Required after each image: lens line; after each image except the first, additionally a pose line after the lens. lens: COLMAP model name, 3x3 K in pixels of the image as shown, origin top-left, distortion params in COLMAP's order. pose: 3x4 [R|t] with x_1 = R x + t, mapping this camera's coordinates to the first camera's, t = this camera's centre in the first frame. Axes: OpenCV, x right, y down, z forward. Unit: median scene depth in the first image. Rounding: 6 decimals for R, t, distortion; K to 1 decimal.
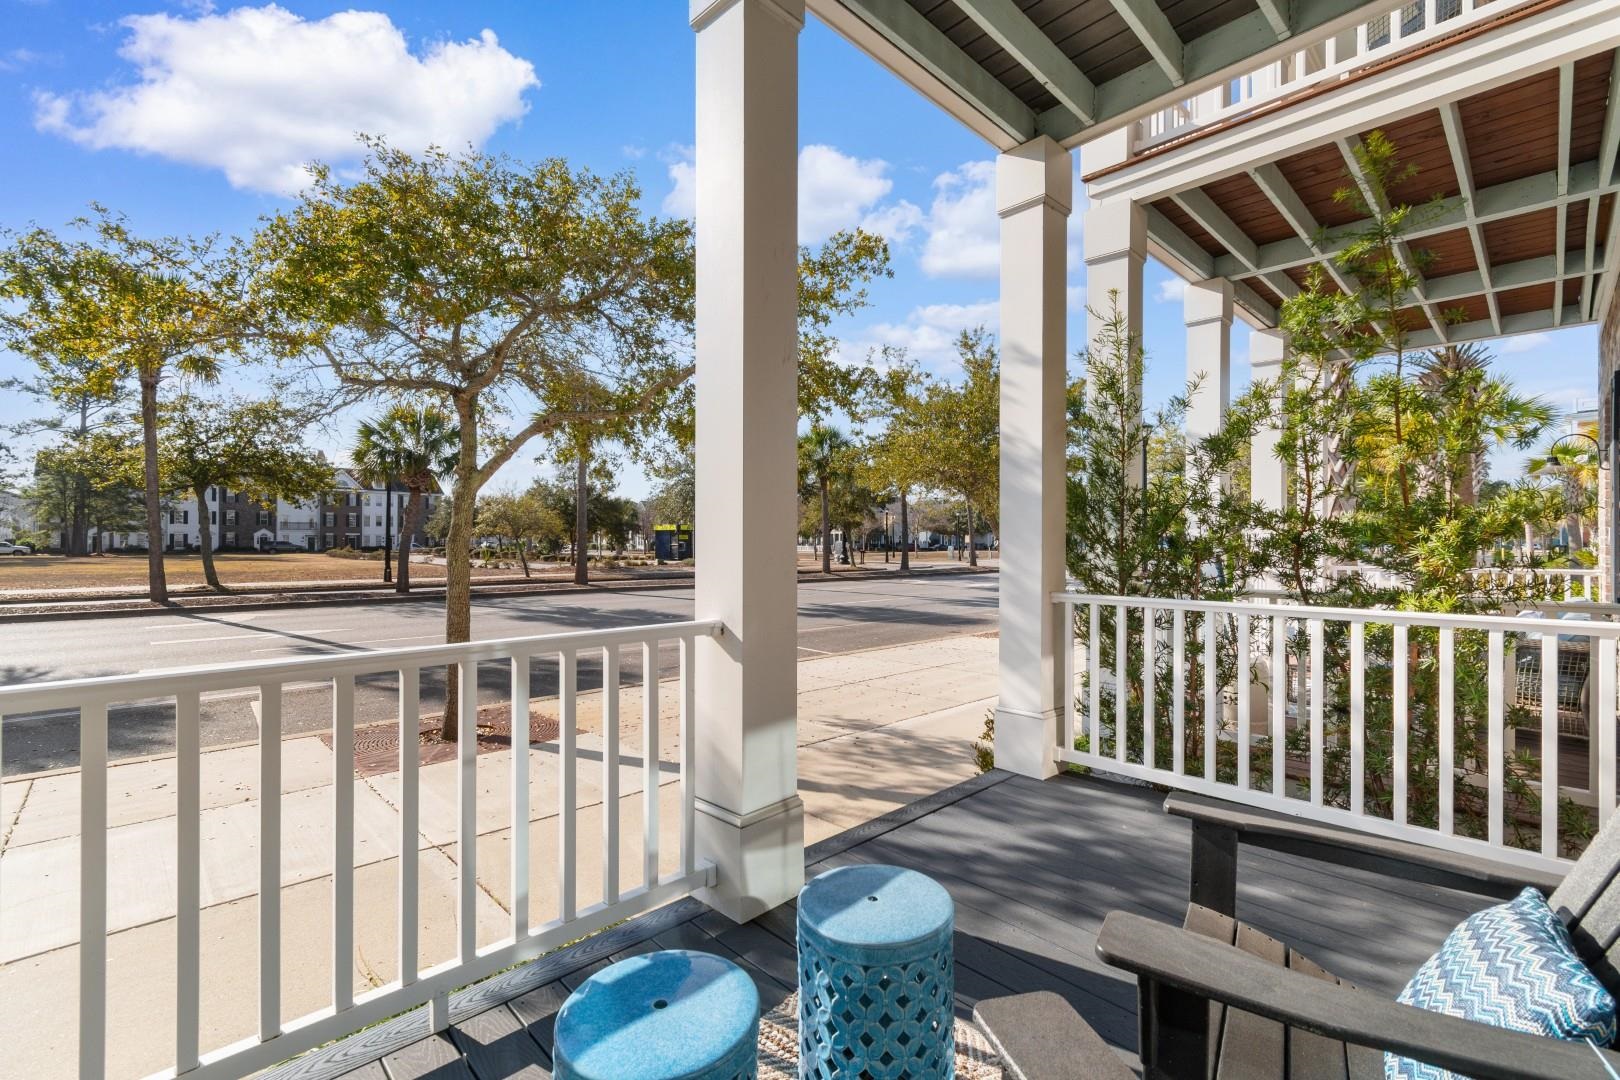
lens RADIAL K [[710.1, 0, 814.1], [0, 710.1, 539.0], [0, 0, 1]] dist [0.000846, -0.000056]
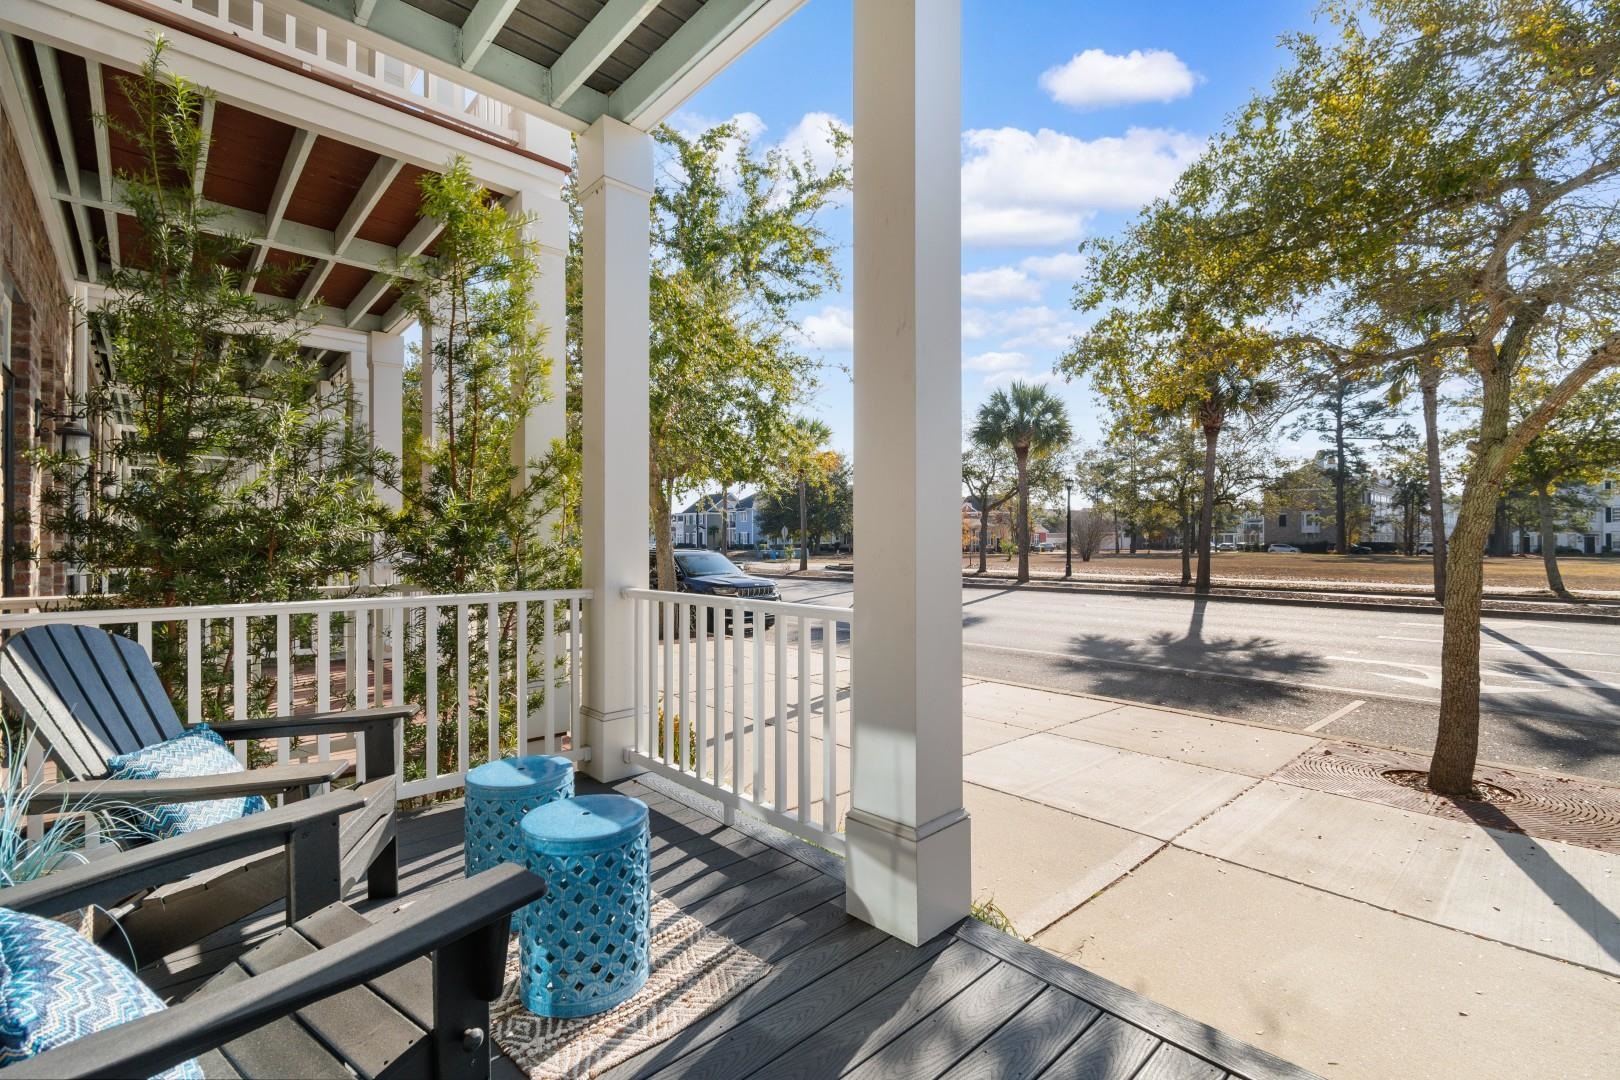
lens RADIAL K [[710.1, 0, 814.1], [0, 710.1, 539.0], [0, 0, 1]] dist [0.000846, -0.000056]
pose [[-0.016409, -0.000771, -0.999865, 0.128807], [0.000488, 1.000000, -0.000779, 0.000930], [0.999865, -0.000501, -0.016408, 0.136254]]
